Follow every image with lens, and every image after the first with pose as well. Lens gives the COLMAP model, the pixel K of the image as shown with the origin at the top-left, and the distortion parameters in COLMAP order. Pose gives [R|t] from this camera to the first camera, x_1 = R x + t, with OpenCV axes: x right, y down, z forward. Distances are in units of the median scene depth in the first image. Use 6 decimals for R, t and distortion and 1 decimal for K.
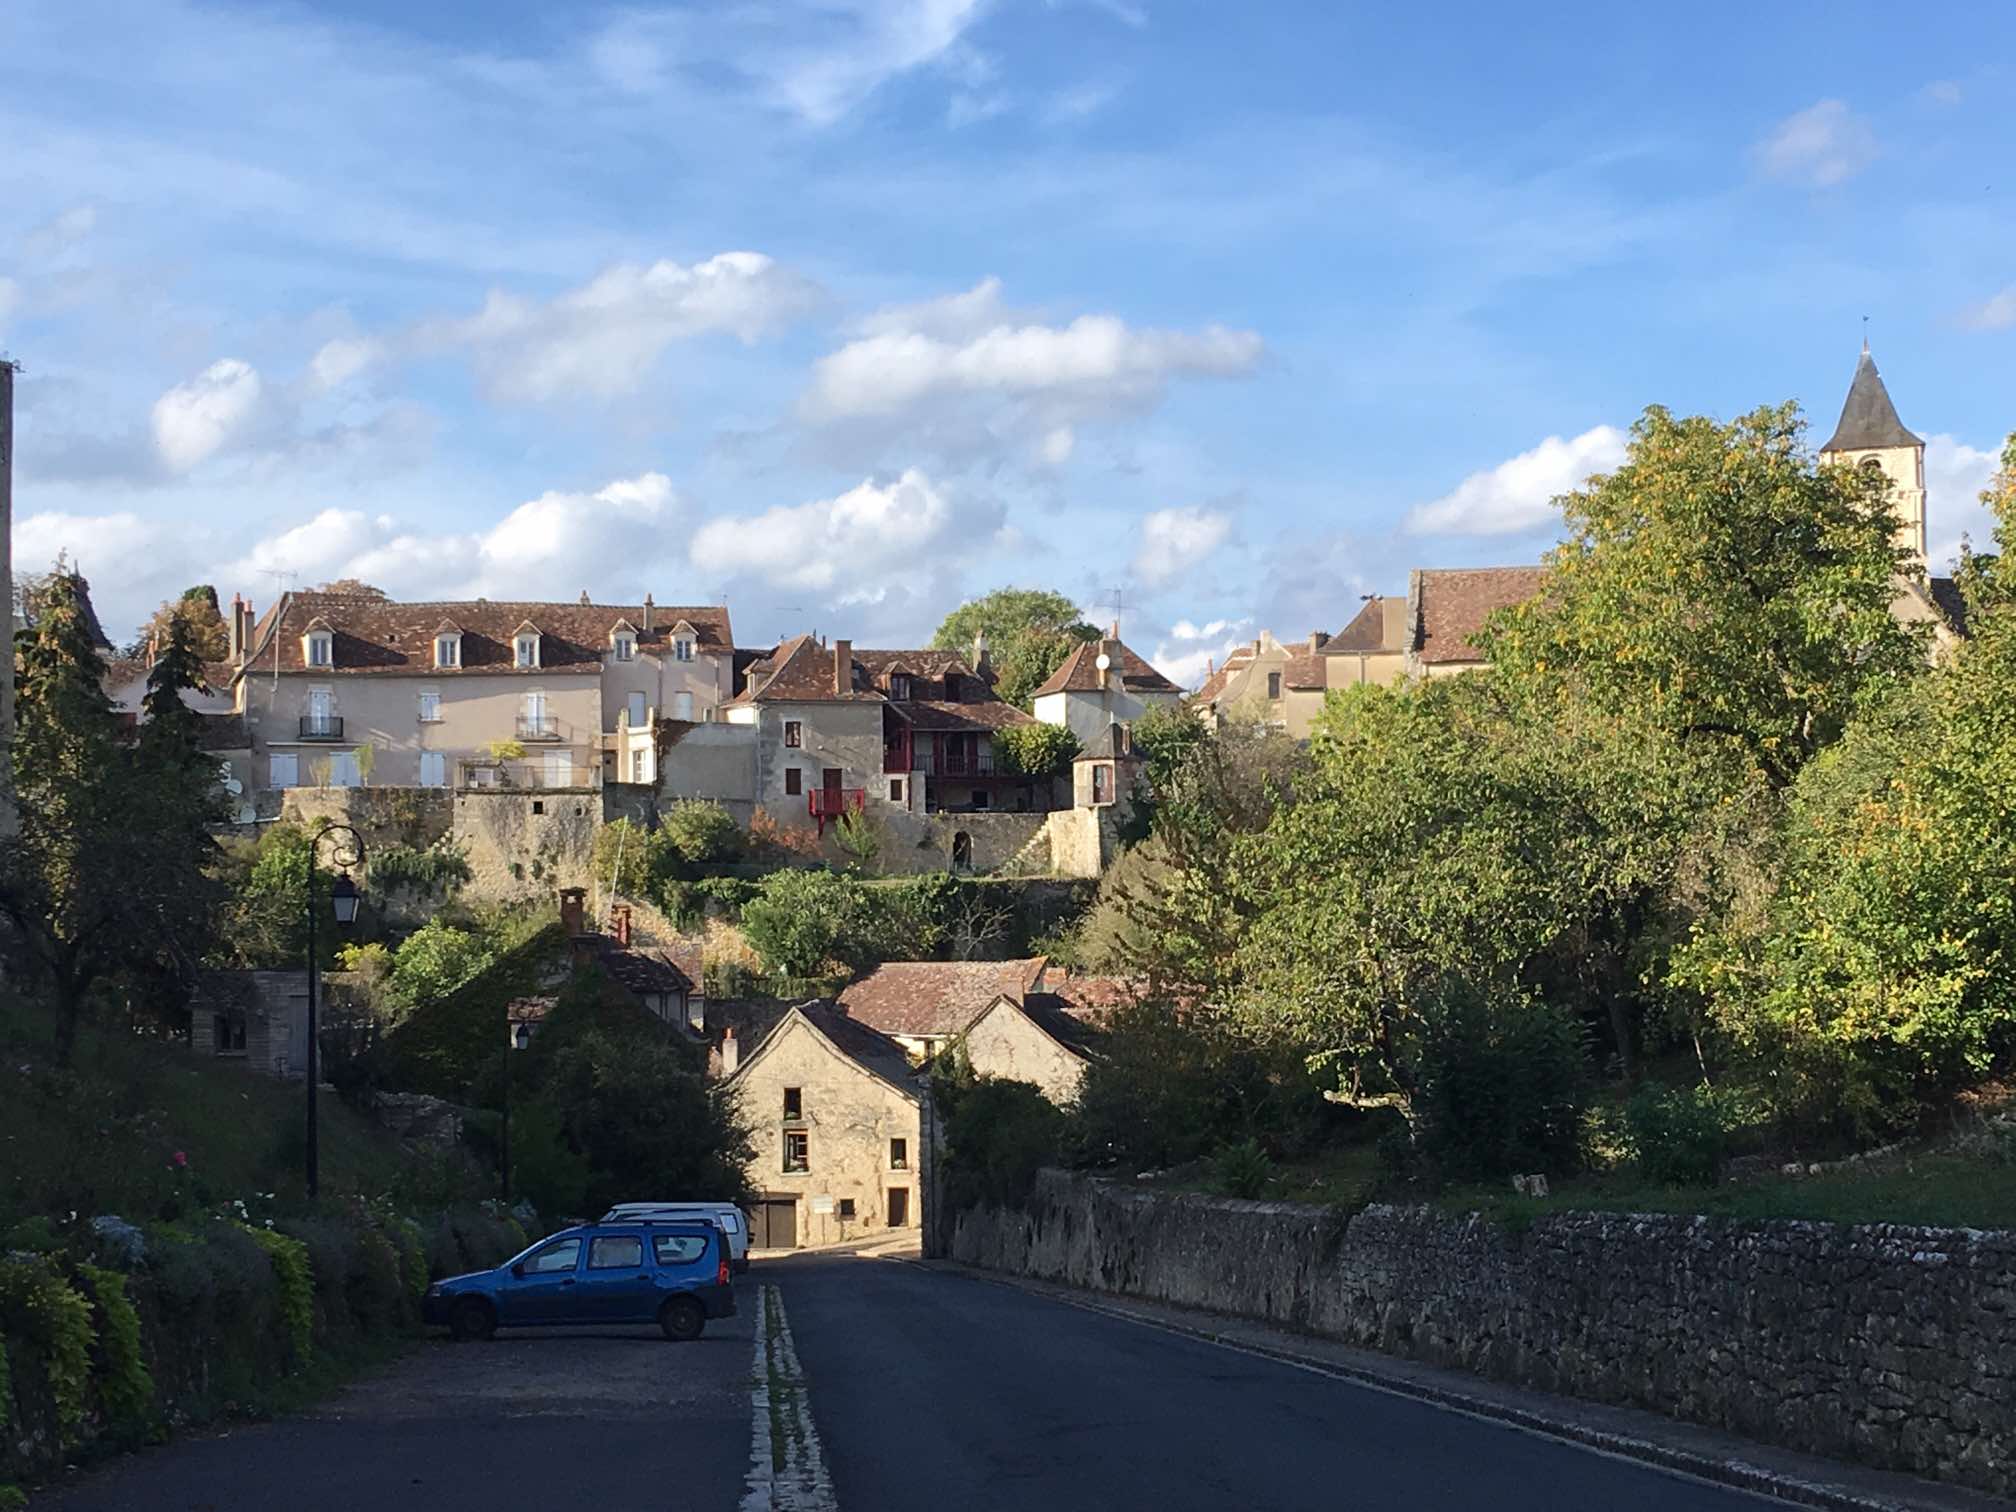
lens RADIAL K [[3345.8, 0, 1010.3], [0, 3345.8, 753.5], [0, 0, 1]] dist [0.033159, 0.000000]
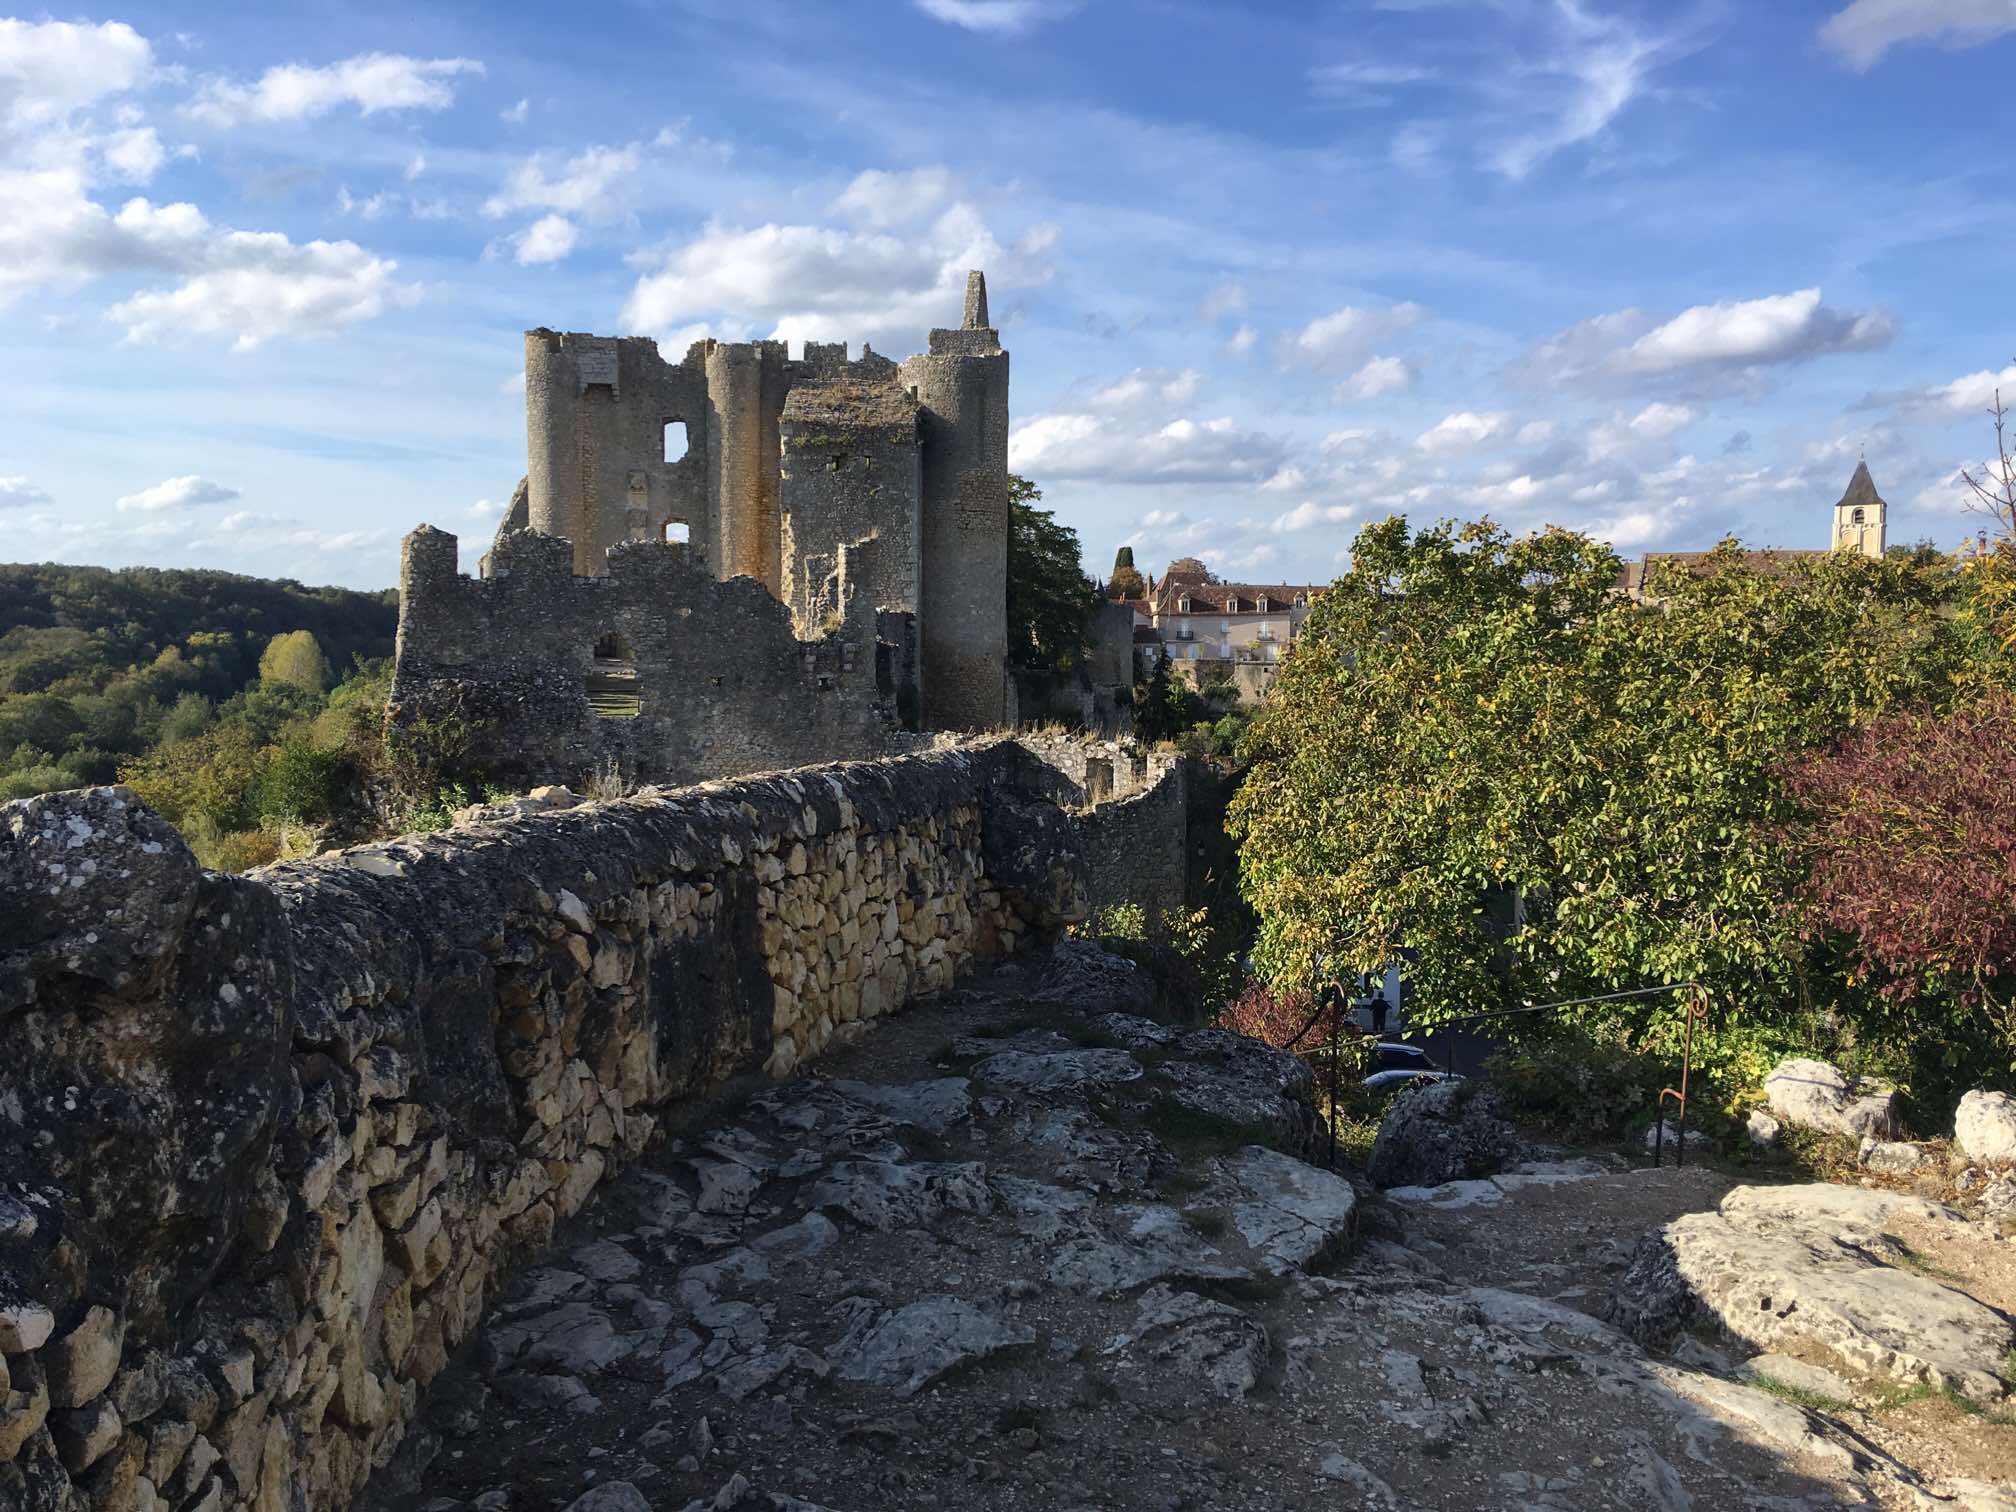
lens RADIAL K [[1709.1, 0, 1027.4], [0, 1709.1, 748.9], [0, 0, 1]] dist [0.061369, -0.031961]
pose [[0.965261, 0.040615, -0.258110, 0.029444], [-0.007973, 0.991963, 0.126276, -0.088715], [0.261165, -0.119831, 0.957828, -0.354613]]
